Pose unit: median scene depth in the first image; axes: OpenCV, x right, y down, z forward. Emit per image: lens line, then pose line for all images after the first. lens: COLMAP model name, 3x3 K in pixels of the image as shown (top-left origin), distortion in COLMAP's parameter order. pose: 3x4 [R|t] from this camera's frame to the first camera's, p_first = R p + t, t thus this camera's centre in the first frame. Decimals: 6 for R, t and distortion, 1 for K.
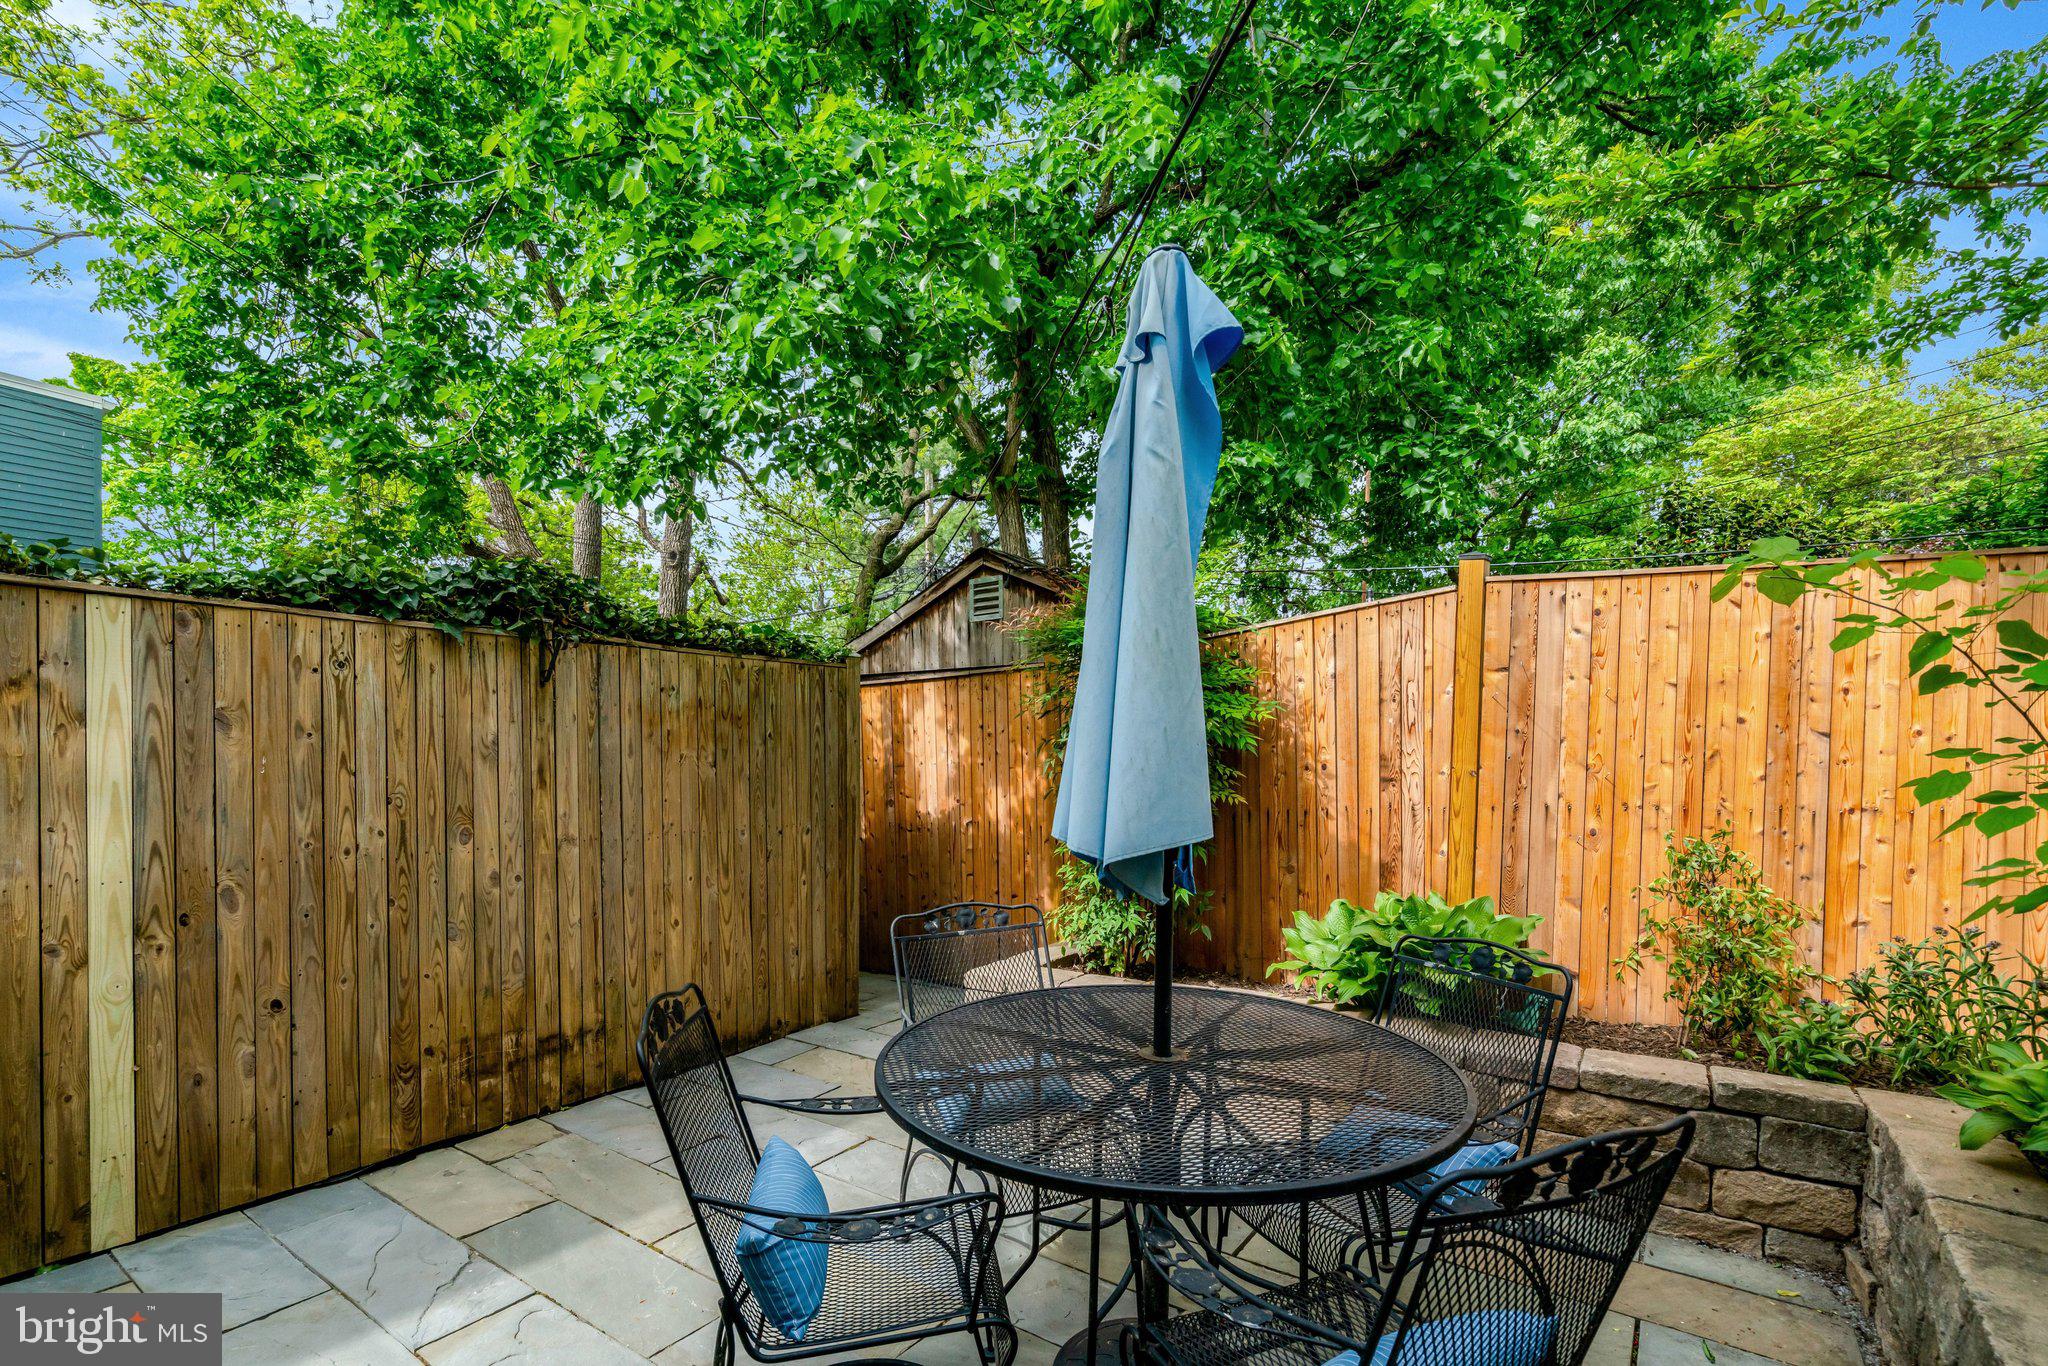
lens RADIAL K [[945.0, 0, 1026.9], [0, 945.0, 776.3], [0, 0, 1]] dist [-0.001042, -0.000093]
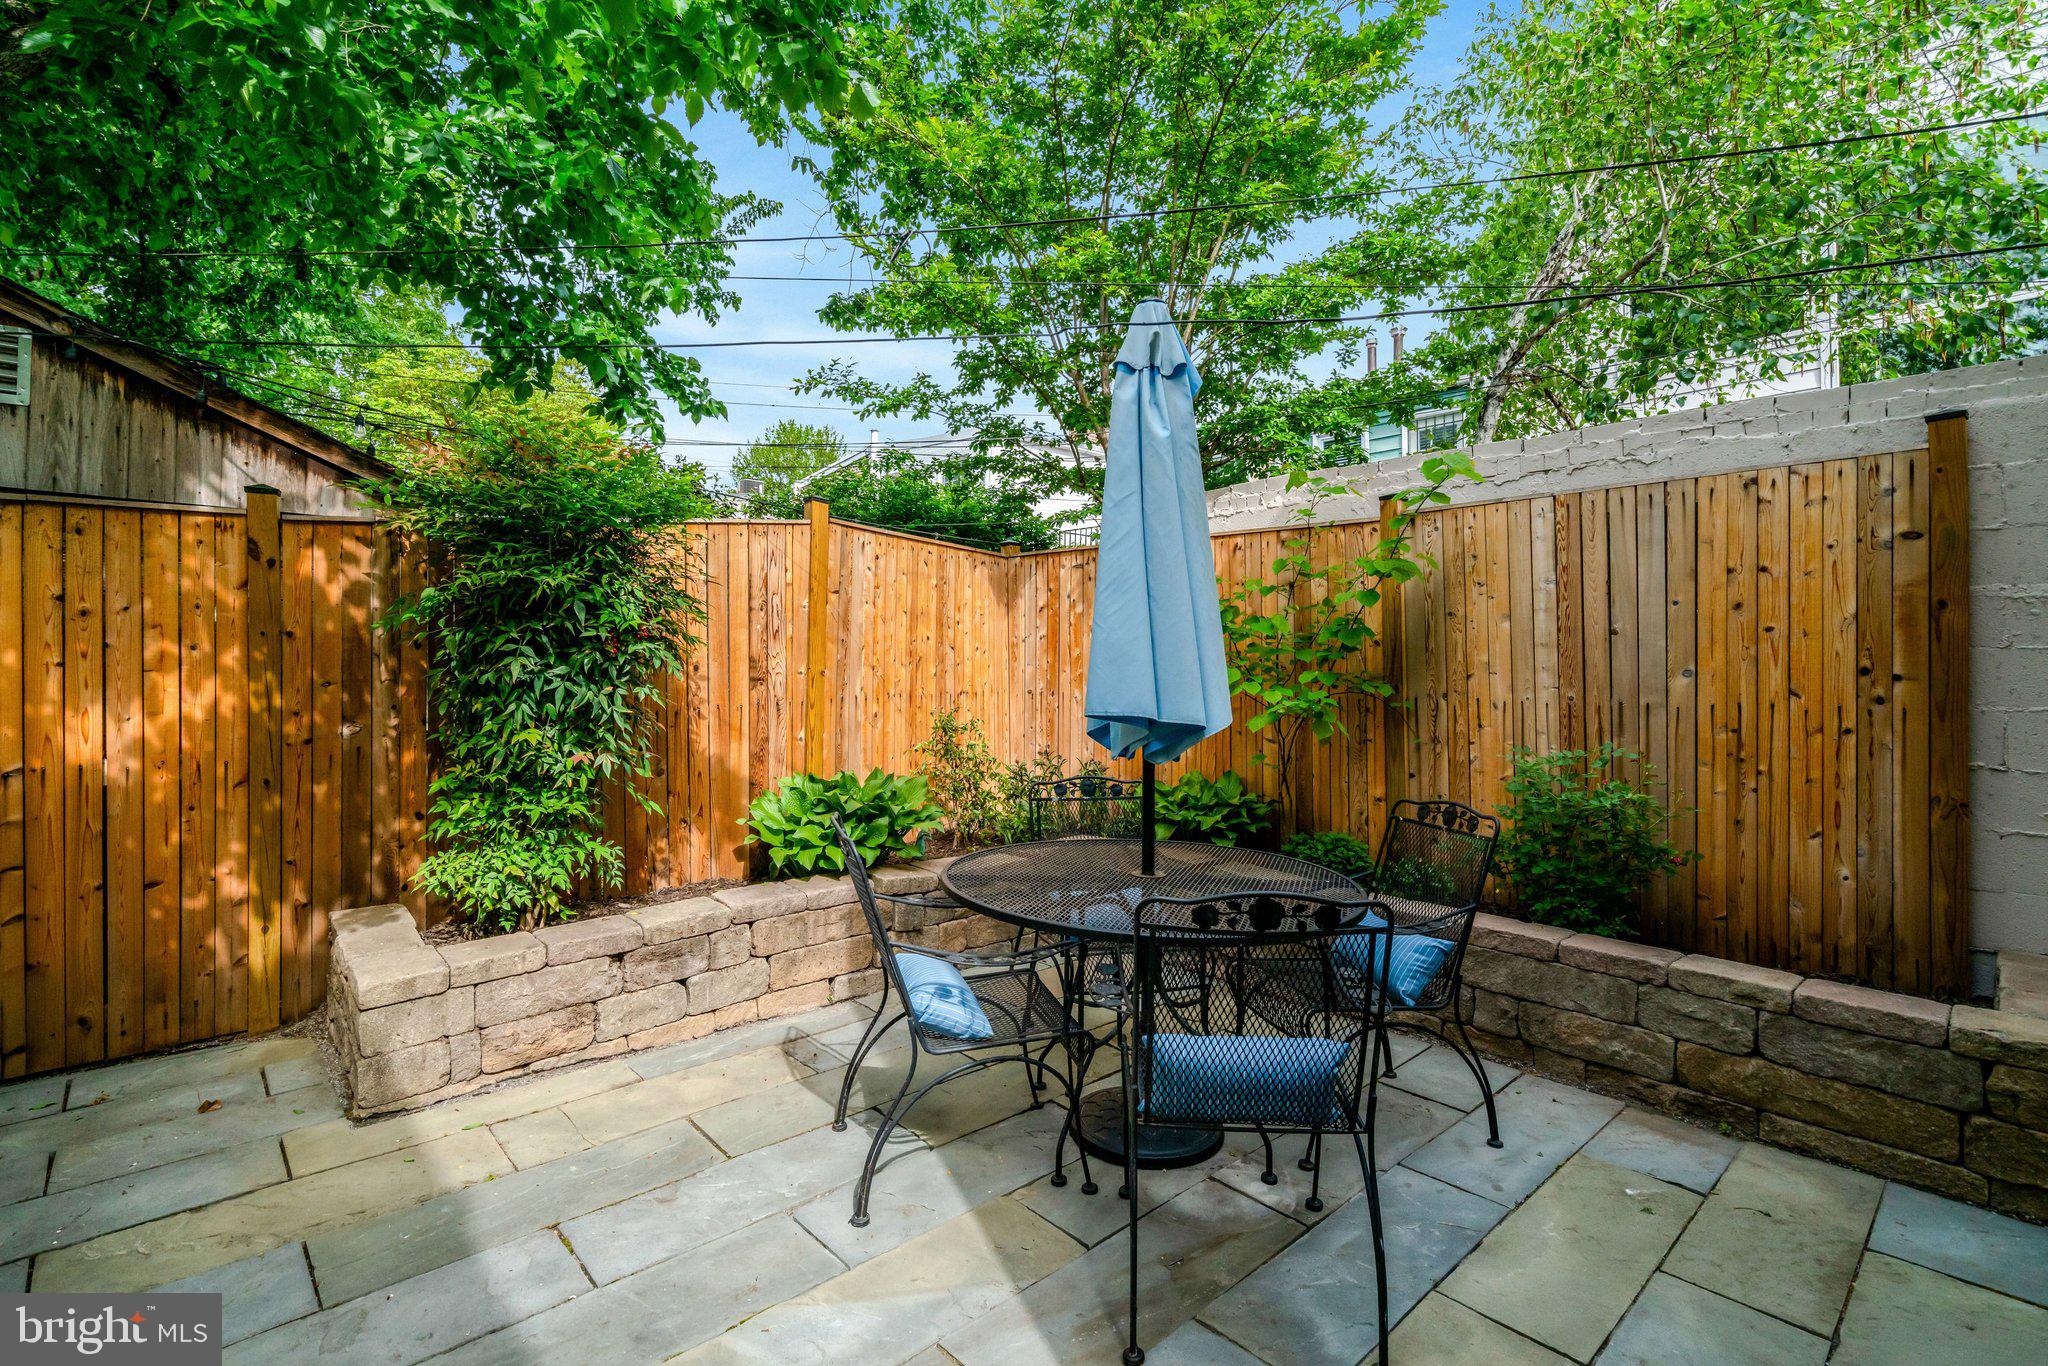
lens RADIAL K [[953.9, 0, 1012.1], [0, 953.9, 674.8], [0, 0, 1]] dist [-0.002210, -0.000104]
pose [[0.222322, -0.006943, 0.974949, -0.668295], [0.013710, 0.999898, 0.003995, -0.002210], [-0.974877, 0.012478, 0.222395, 0.452527]]
